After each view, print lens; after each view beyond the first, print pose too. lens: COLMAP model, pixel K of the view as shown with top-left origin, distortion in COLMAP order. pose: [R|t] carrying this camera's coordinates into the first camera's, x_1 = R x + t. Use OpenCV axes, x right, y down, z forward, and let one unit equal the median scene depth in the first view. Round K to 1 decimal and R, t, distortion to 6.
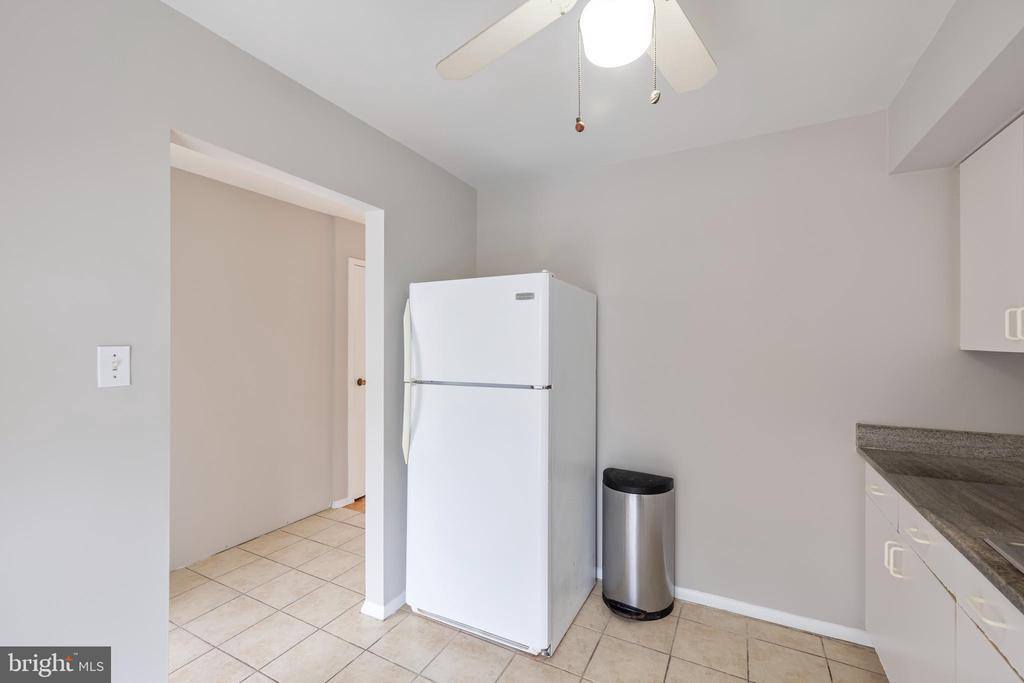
lens RADIAL K [[434.9, 0, 517.7], [0, 434.9, 343.0], [0, 0, 1]] dist [0.004064, 0.000308]
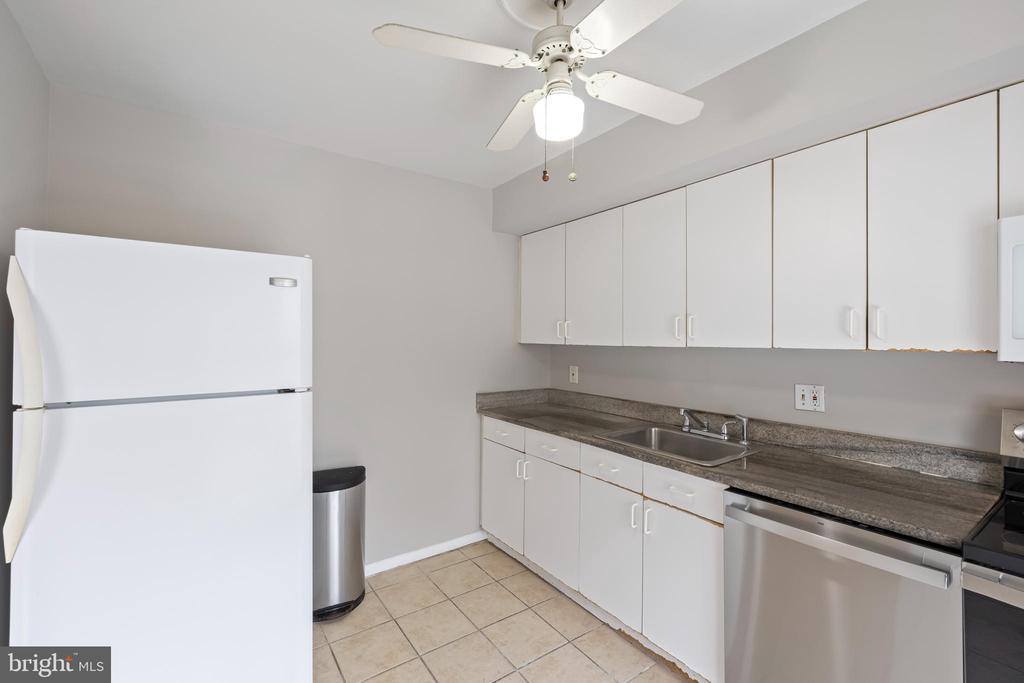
lens RADIAL K [[434.9, 0, 513.2], [0, 434.9, 336.2], [0, 0, 1]] dist [0.004064, 0.000308]
pose [[0.462058, 0.007792, 0.886816, -0.485000], [-0.007558, 0.999960, -0.004848, -0.003345], [-0.886818, -0.004463, 0.462098, 0.213213]]
